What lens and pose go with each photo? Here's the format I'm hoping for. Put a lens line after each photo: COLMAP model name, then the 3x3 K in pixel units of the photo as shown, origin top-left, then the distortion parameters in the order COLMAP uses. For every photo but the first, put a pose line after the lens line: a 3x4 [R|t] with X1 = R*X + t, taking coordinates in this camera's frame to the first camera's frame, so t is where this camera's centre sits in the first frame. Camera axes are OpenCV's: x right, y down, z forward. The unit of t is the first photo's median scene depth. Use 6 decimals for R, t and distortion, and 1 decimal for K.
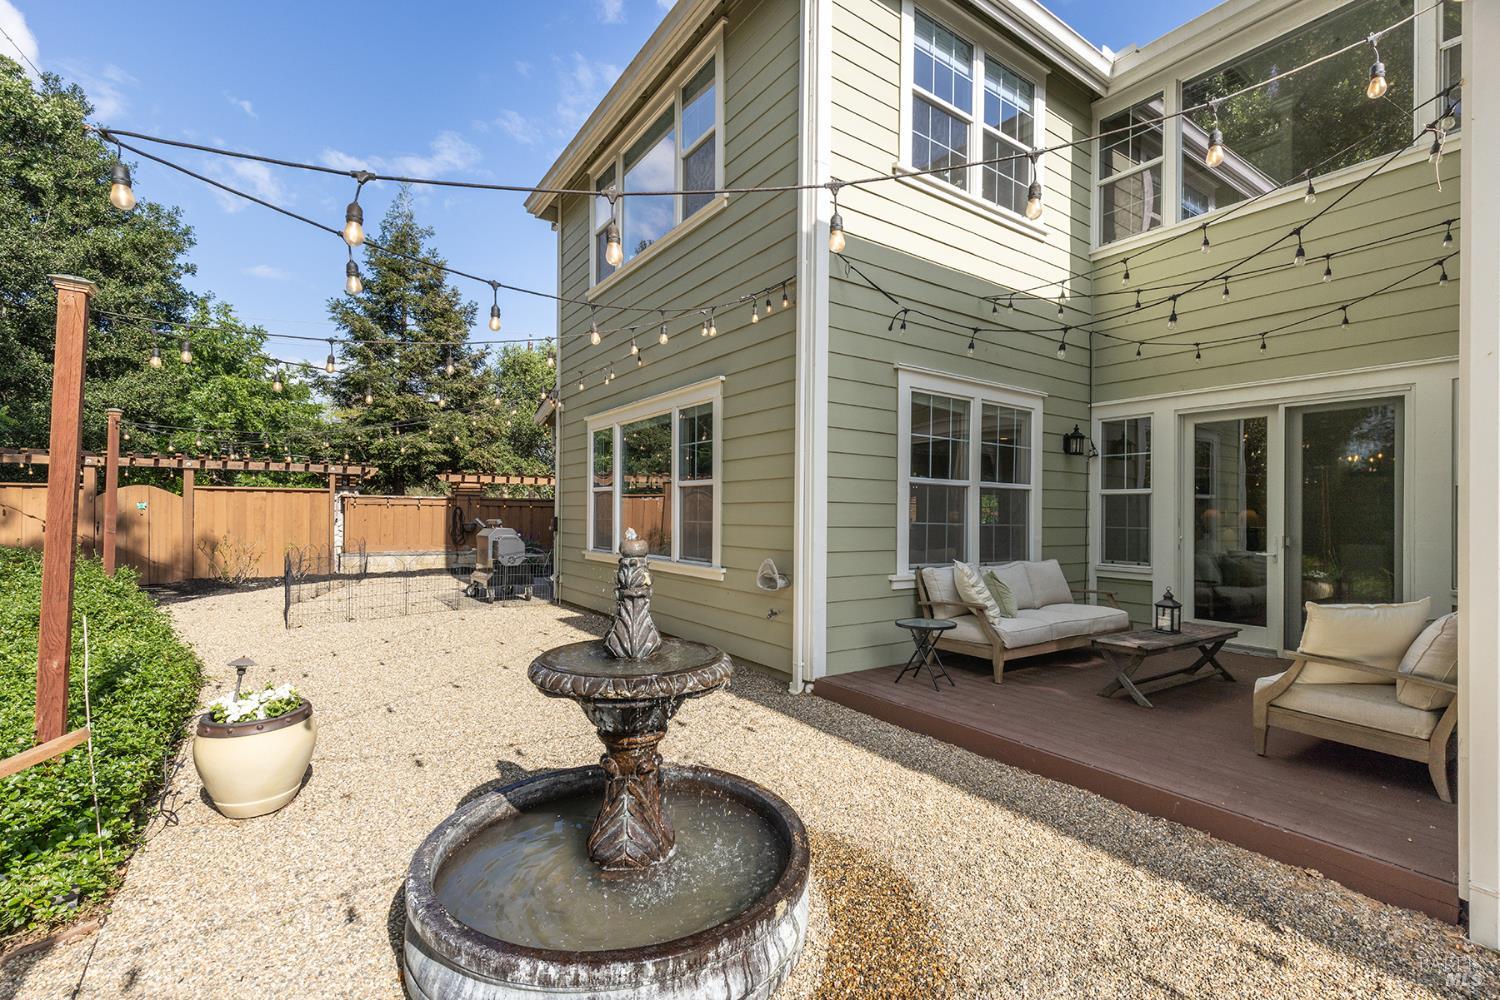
lens RADIAL K [[667.0, 0, 753.0], [0, 667.0, 505.7], [0, 0, 1]] dist [0.000860, -0.000544]
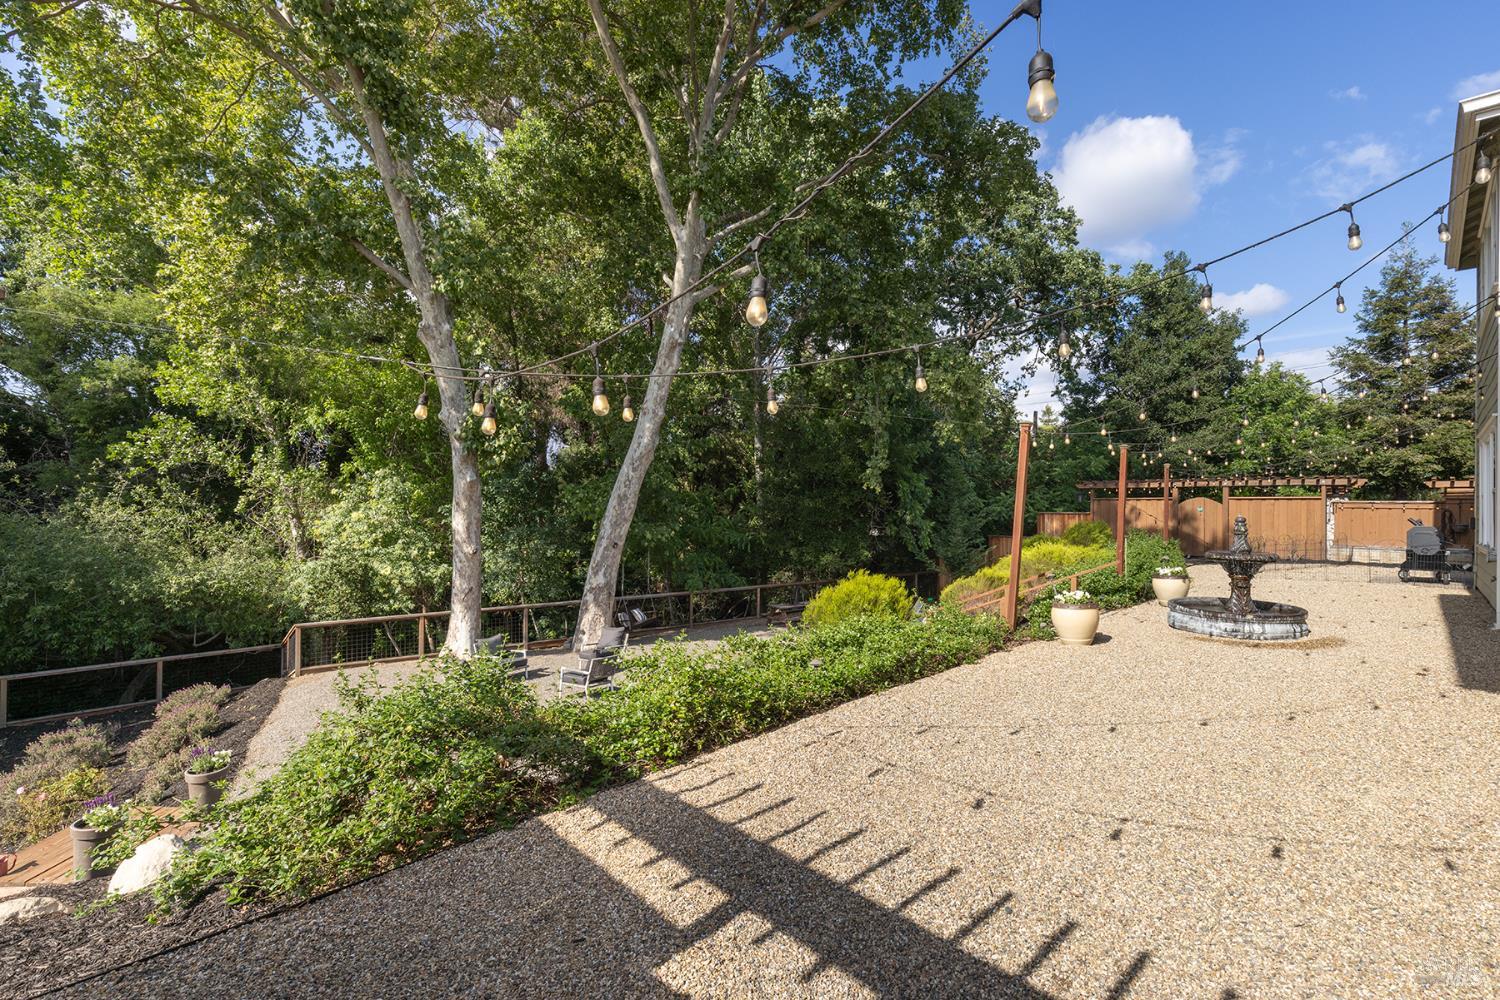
lens RADIAL K [[667.0, 0, 771.2], [0, 667.0, 509.6], [0, 0, 1]] dist [0.000860, -0.000544]
pose [[0.183777, -0.005314, -0.982954, 0.528445], [-0.003483, 0.999976, -0.006057, 0.014007], [0.982962, 0.004537, 0.183754, -0.367574]]
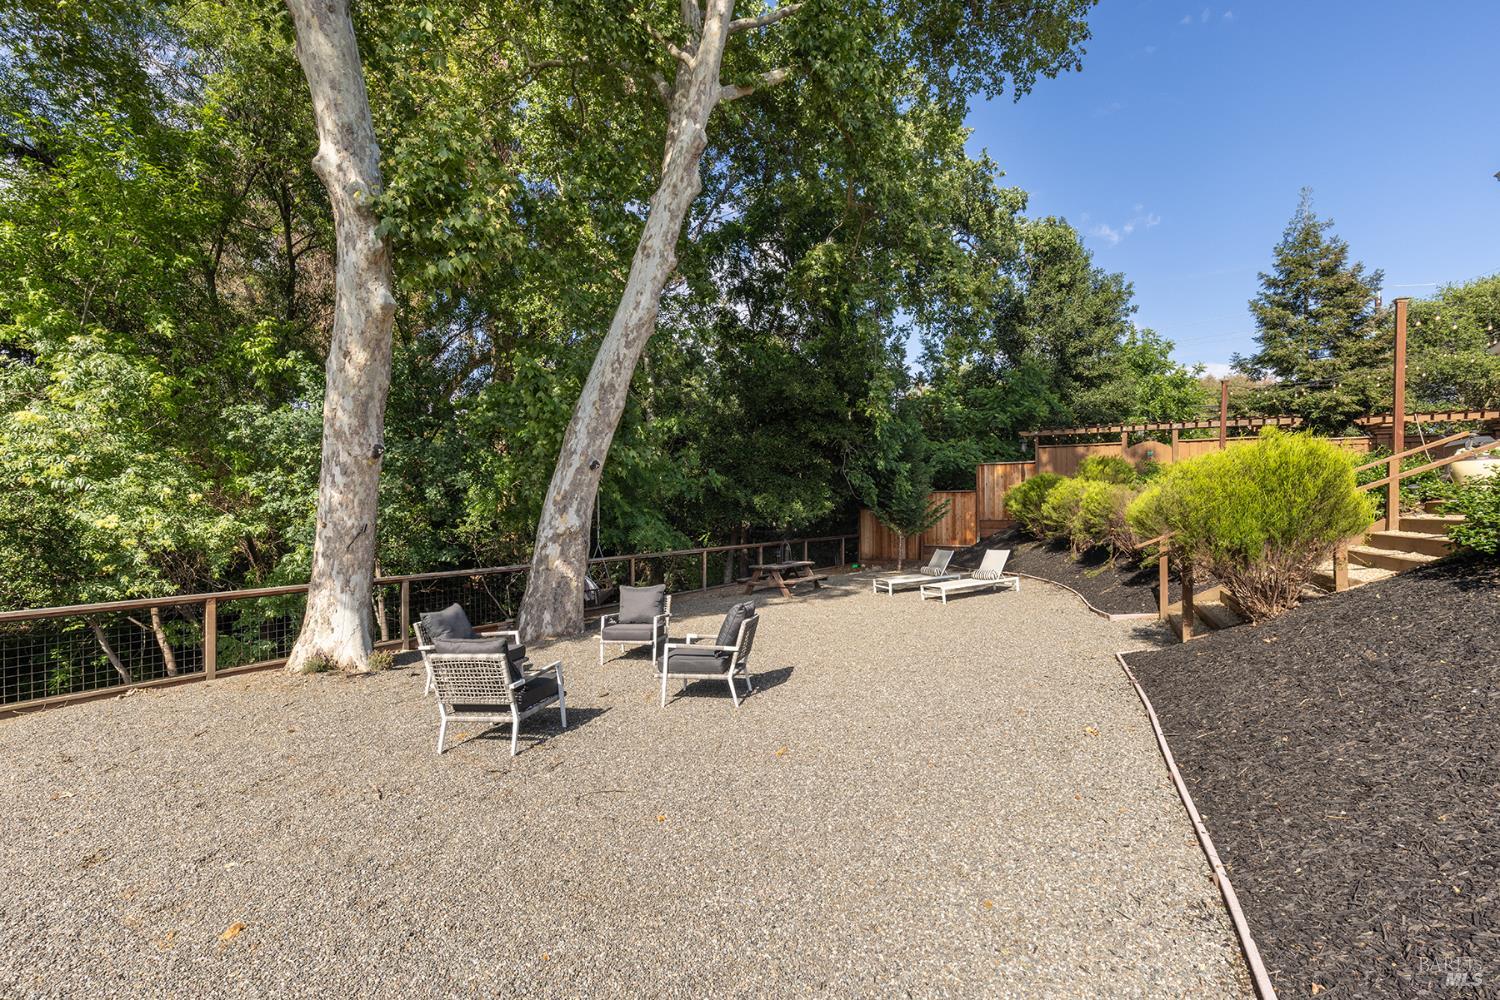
lens RADIAL K [[667.0, 0, 756.7], [0, 667.0, 510.4], [0, 0, 1]] dist [0.000860, -0.000544]
pose [[0.521829, -0.015203, -0.852915, -0.011535], [0.011771, 0.999874, -0.010621, 0.142594], [0.852969, -0.004497, 0.521942, -0.683565]]
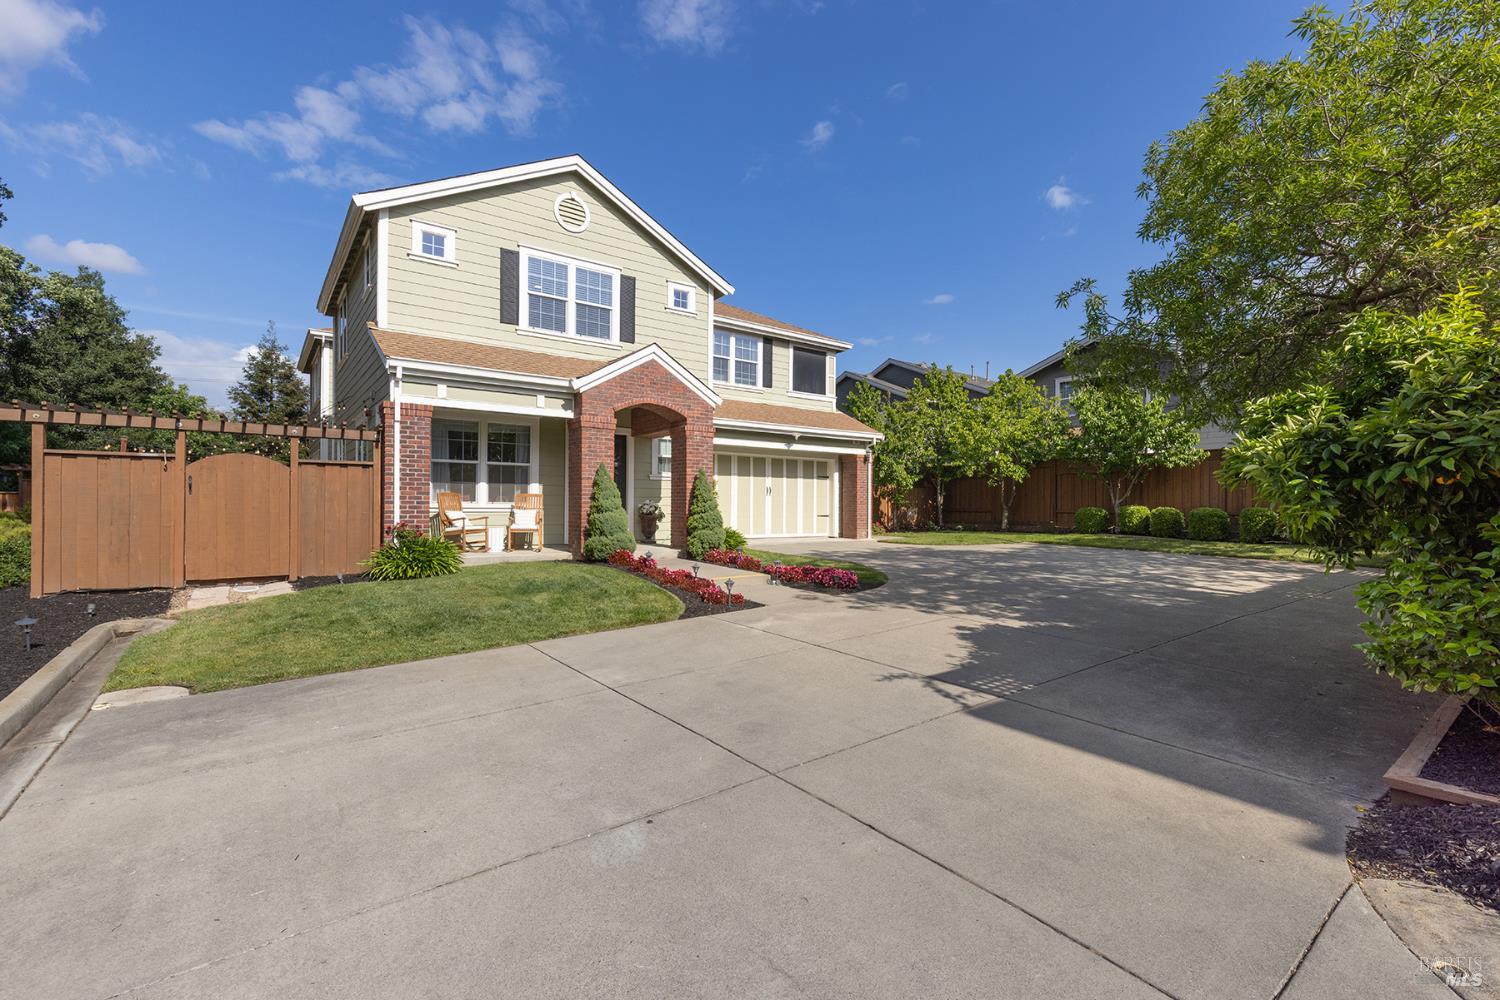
lens RADIAL K [[667.0, 0, 753.0], [0, 667.0, 507.0], [0, 0, 1]] dist [0.000860, -0.000544]
pose [[0.999430, 0.008128, 0.032780, 1.060618], [-0.008280, 0.999956, 0.004514, 0.028285], [-0.032742, -0.004783, 0.999452, -1.282707]]
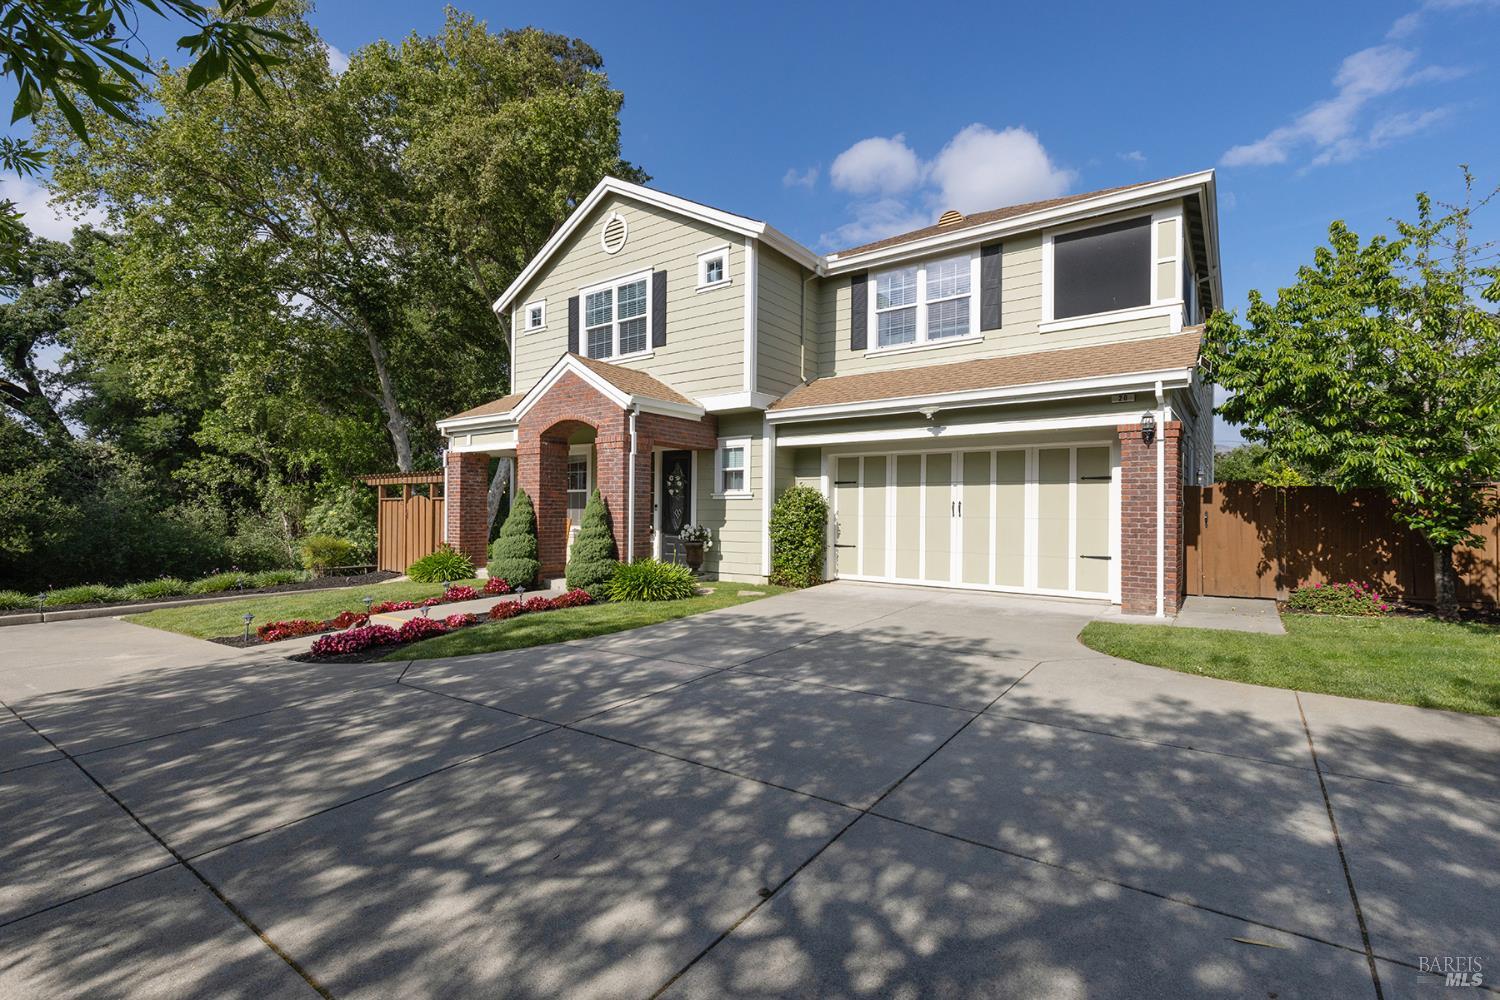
lens RADIAL K [[667.0, 0, 763.3], [0, 667.0, 504.1], [0, 0, 1]] dist [0.000860, -0.000544]
pose [[0.336309, -0.003350, -0.941746, 1.914750], [-0.001402, 0.999991, -0.004058, -0.004668], [0.941751, 0.002685, 0.336301, -0.291858]]
